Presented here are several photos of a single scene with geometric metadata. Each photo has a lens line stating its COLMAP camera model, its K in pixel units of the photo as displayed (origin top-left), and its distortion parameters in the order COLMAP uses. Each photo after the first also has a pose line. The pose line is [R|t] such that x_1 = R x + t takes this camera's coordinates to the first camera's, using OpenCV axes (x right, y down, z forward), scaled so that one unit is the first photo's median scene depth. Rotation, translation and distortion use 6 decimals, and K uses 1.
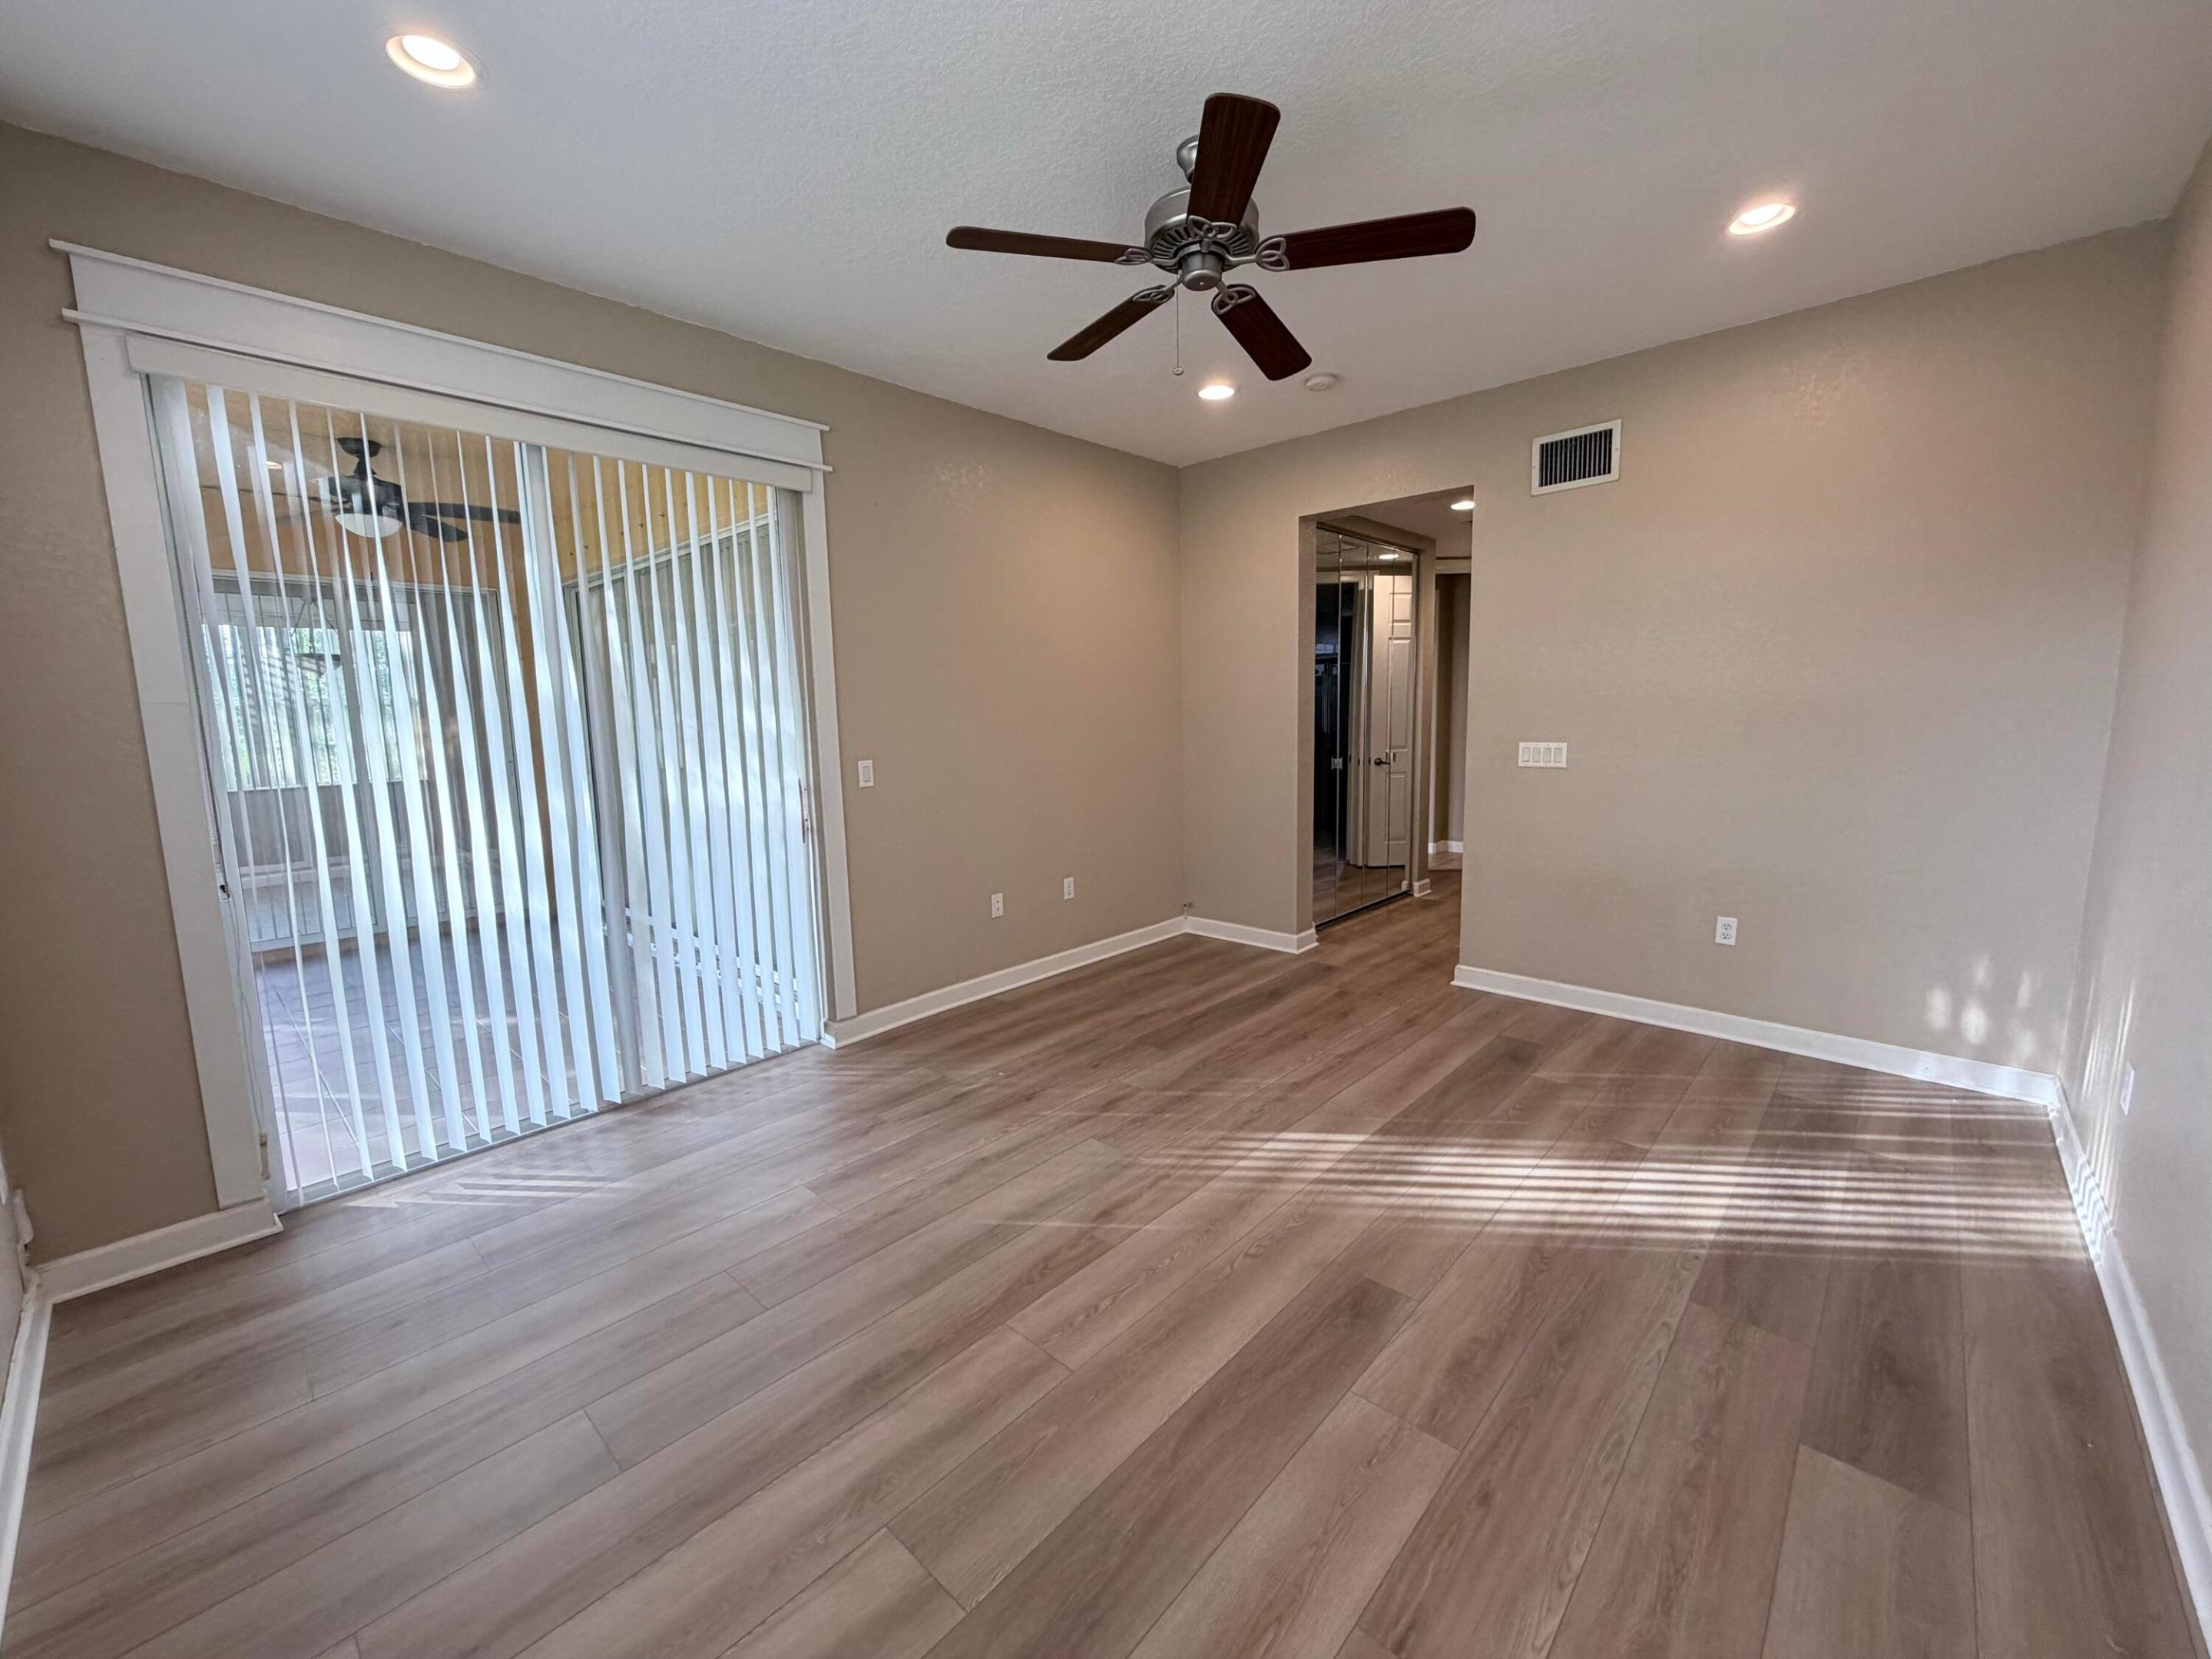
lens RADIAL K [[885.0, 0, 1104.6], [0, 885.0, 824.7], [0, 0, 1]] dist [0.000753, 0.000059]
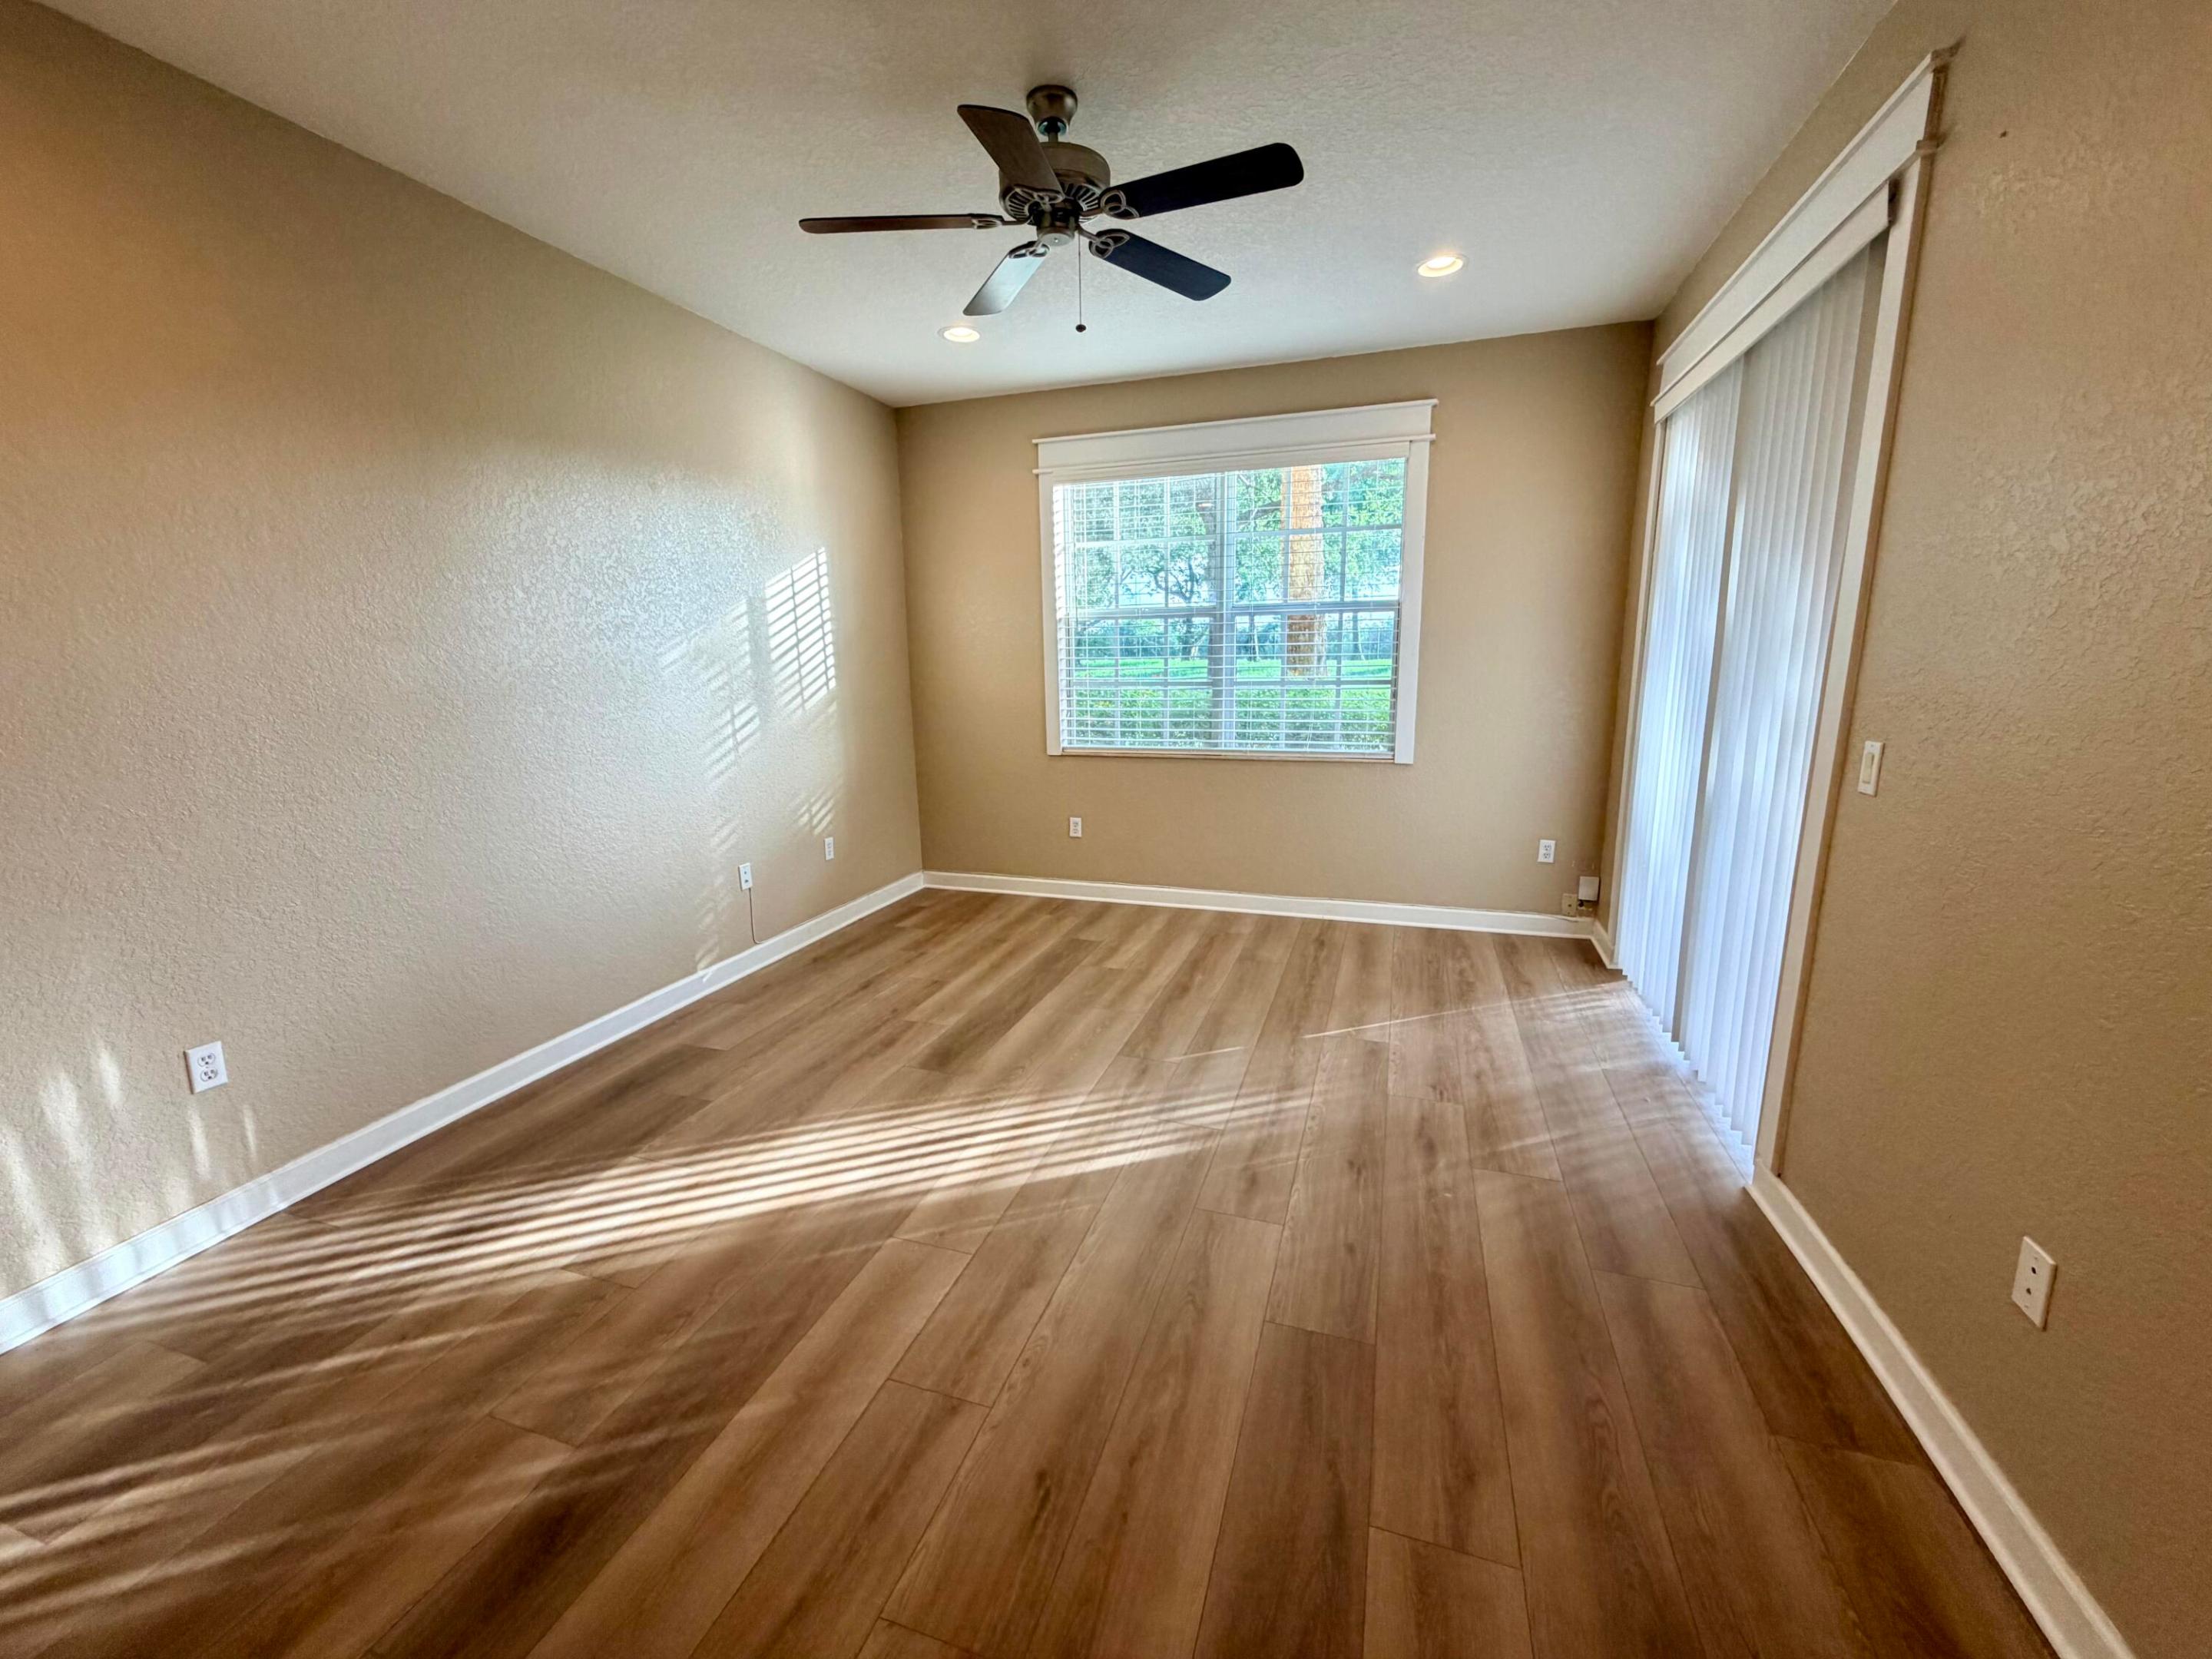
lens RADIAL K [[885.0, 0, 1103.6], [0, 885.0, 827.4], [0, 0, 1]] dist [0.000753, 0.000059]
pose [[-0.912574, 0.115930, -0.392134, 0.435878], [-0.015714, 0.948319, 0.316930, -0.239591], [0.408610, 0.295384, -0.863589, 1.710556]]
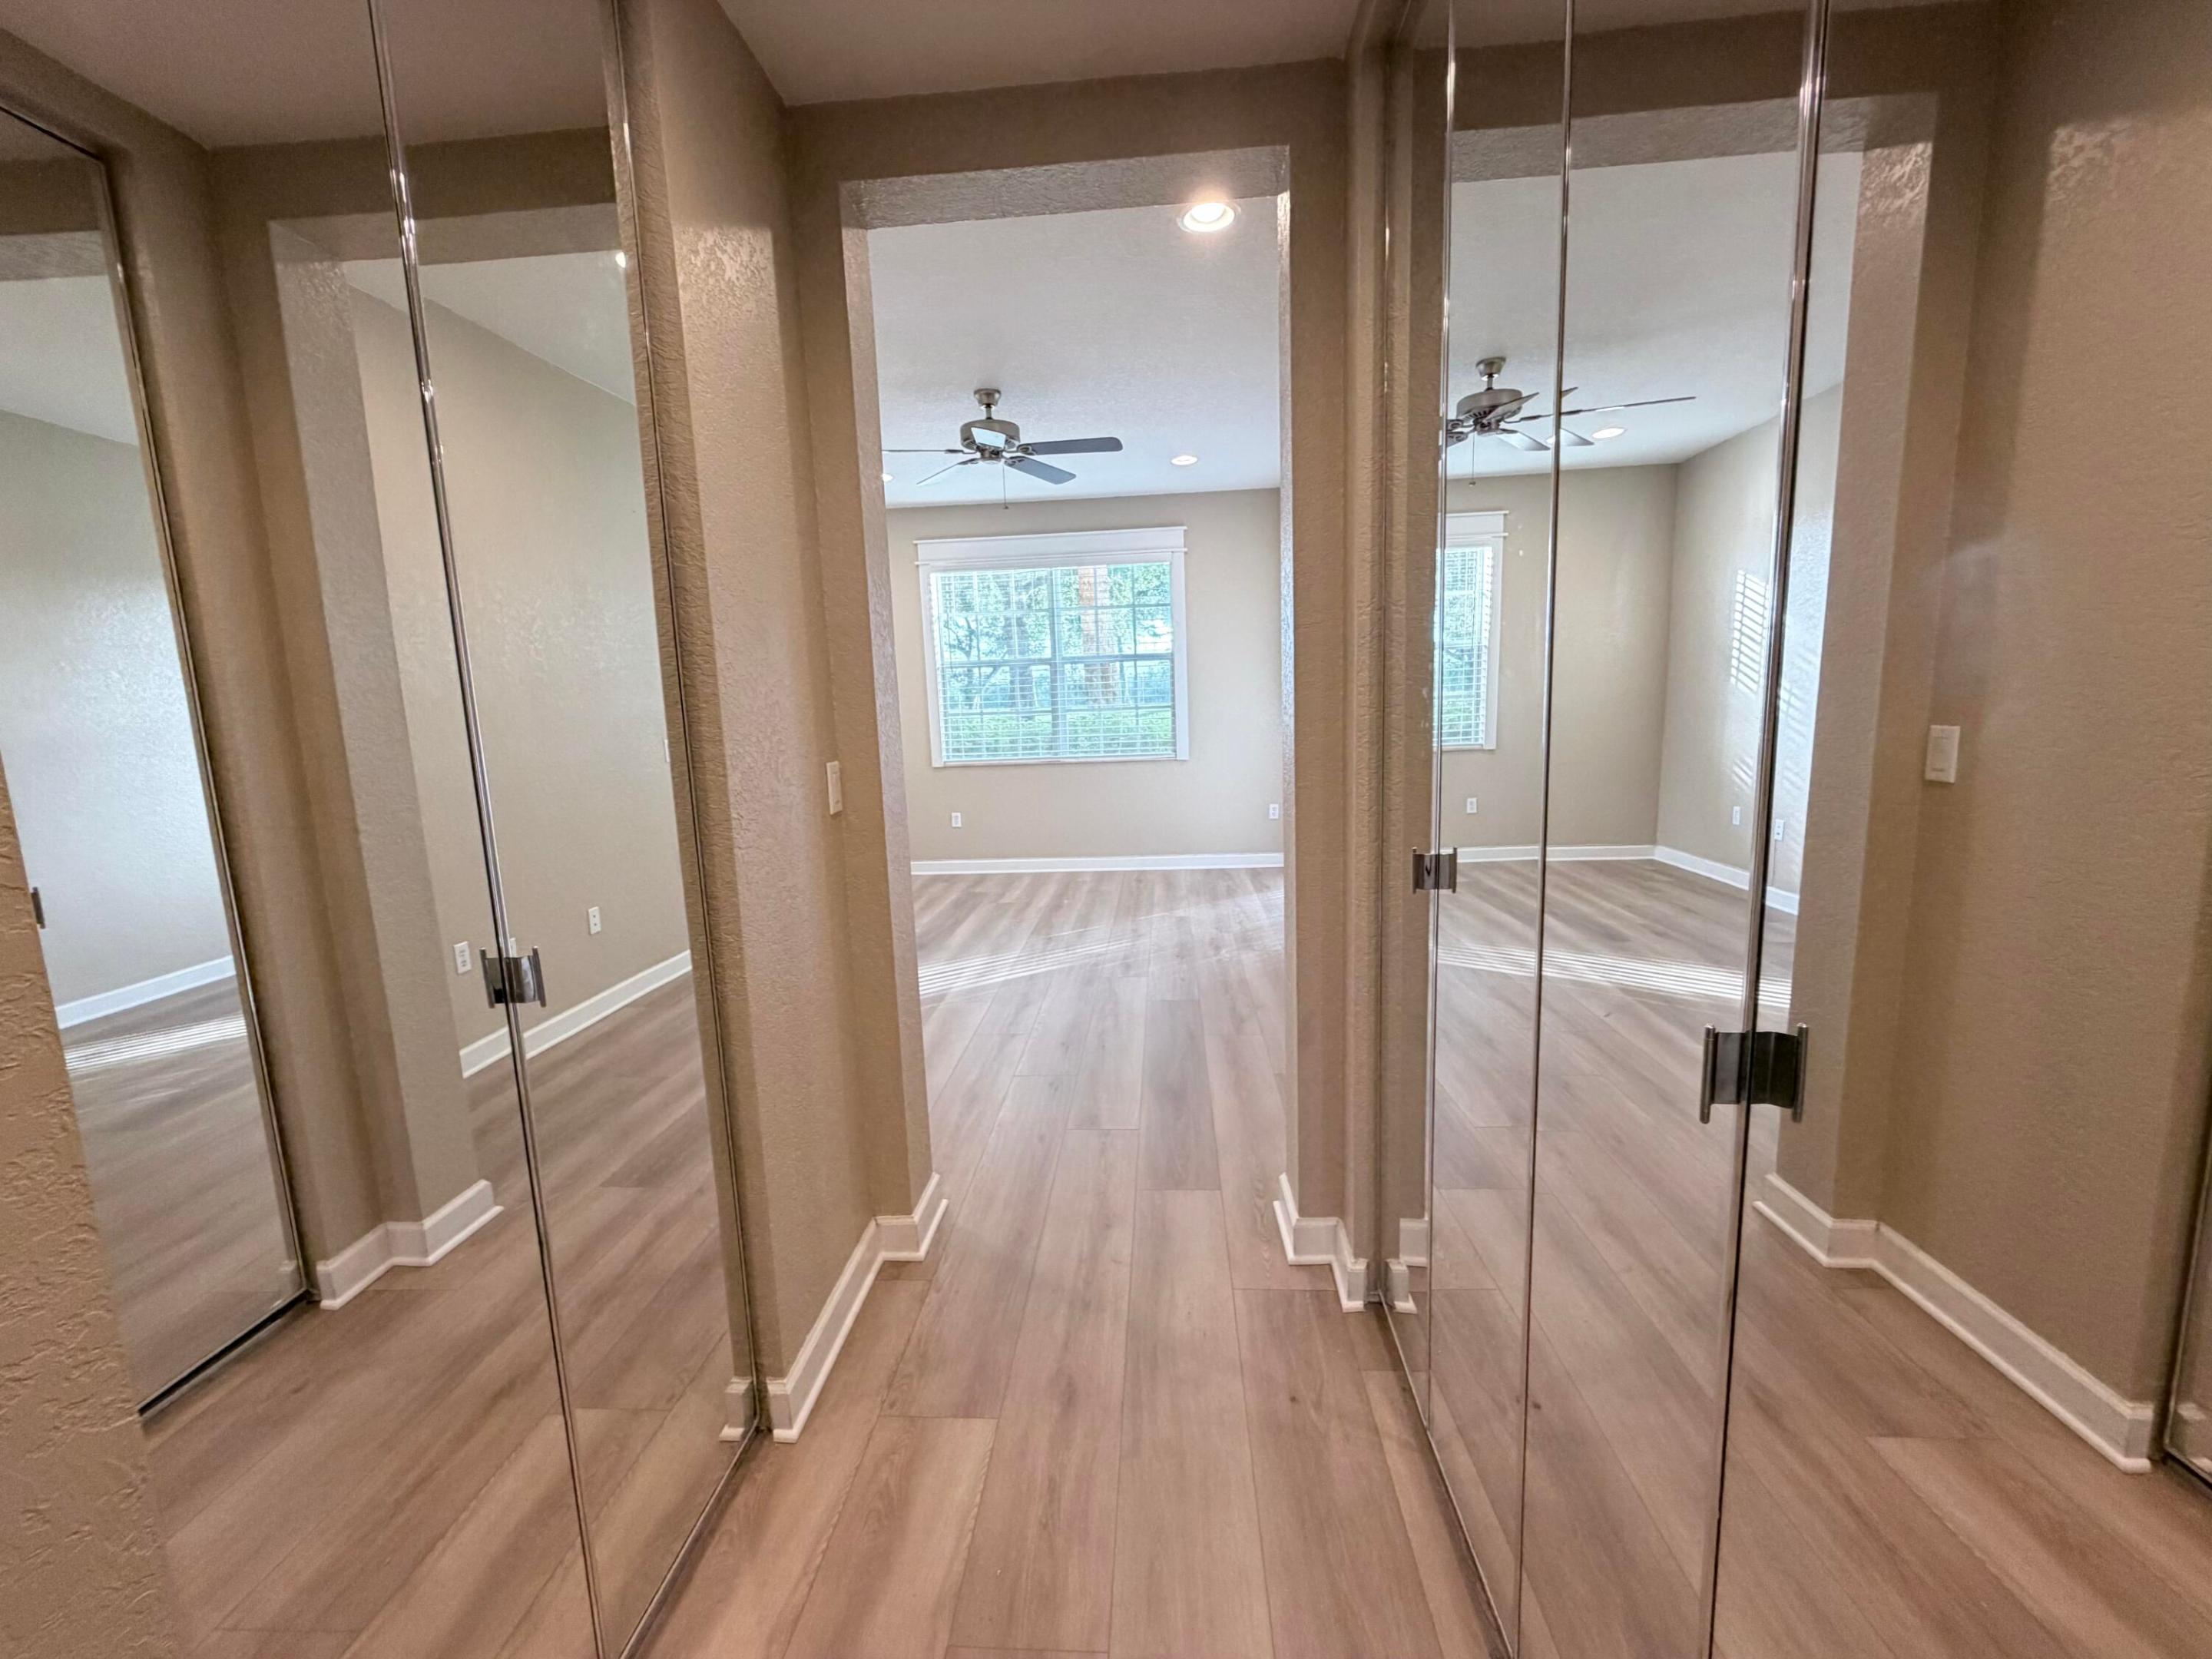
lens RADIAL K [[885.0, 0, 1111.5], [0, 885.0, 831.5], [0, 0, 1]] dist [0.000753, 0.000059]
pose [[-0.773999, 0.143057, -0.616814, 0.966393], [-0.029009, 0.965109, 0.260238, -0.284555], [0.632522, 0.219318, -0.742843, 2.227932]]
